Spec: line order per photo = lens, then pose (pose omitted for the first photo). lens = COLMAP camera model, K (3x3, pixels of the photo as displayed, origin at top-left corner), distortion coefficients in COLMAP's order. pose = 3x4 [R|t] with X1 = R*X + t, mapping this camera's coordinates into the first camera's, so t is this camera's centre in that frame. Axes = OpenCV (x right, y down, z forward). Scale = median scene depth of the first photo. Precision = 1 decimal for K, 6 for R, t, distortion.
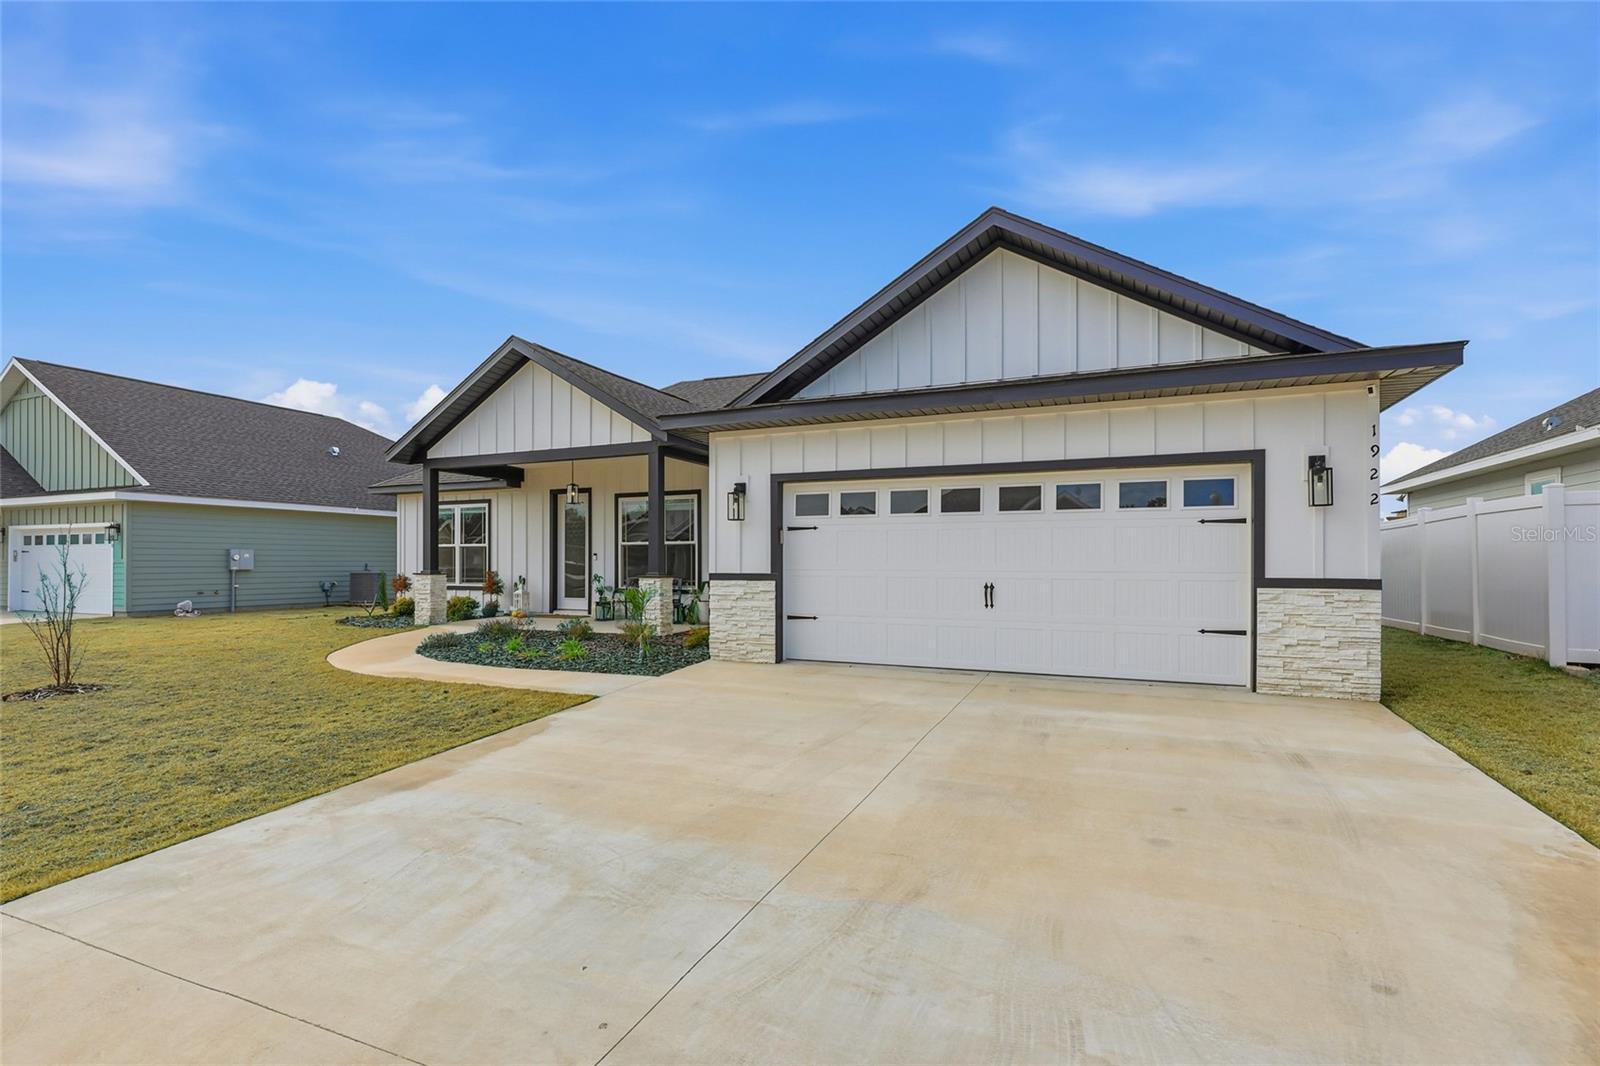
lens RADIAL K [[756.7, 0, 770.7], [0, 756.7, 565.5], [0, 0, 1]] dist [-0.000226, -0.000299]
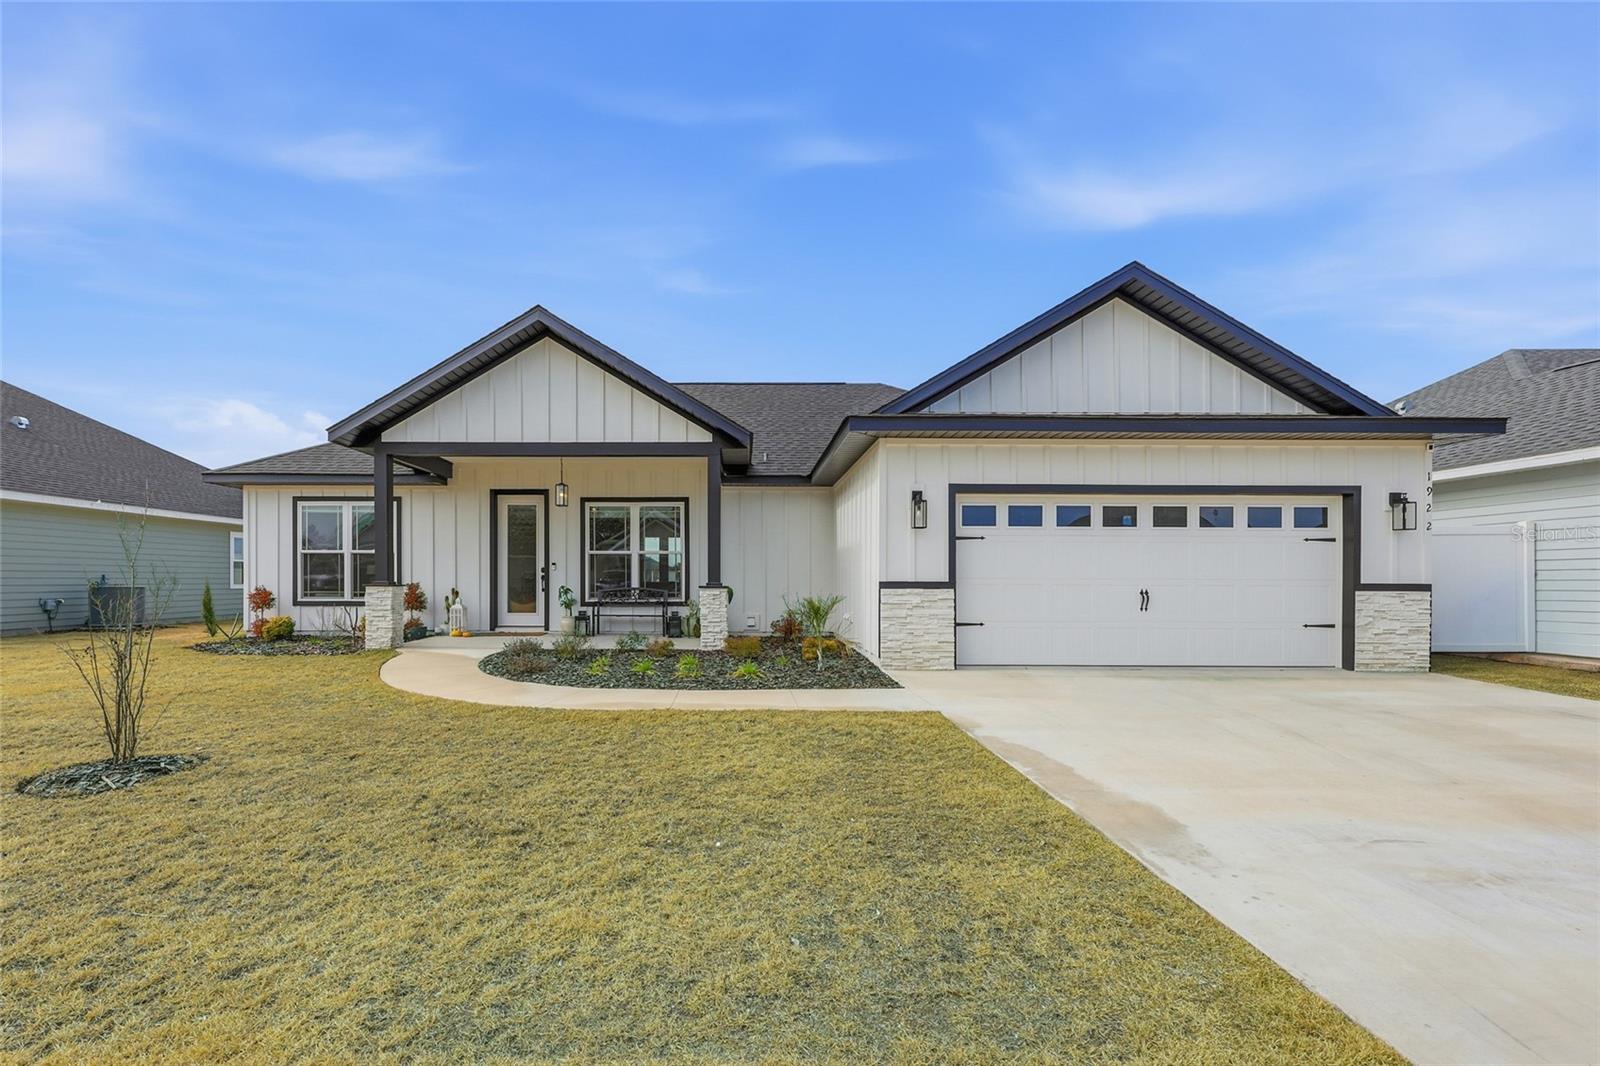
lens RADIAL K [[712.8, 0, 739.9], [0, 712.8, 578.5], [0, 0, 1]] dist [-0.002593, -0.000026]
pose [[0.913299, 0.001350, 0.407287, -0.645697], [-0.000158, 0.999996, -0.002961, 0.008995], [-0.407289, 0.002640, 0.913296, 0.239686]]
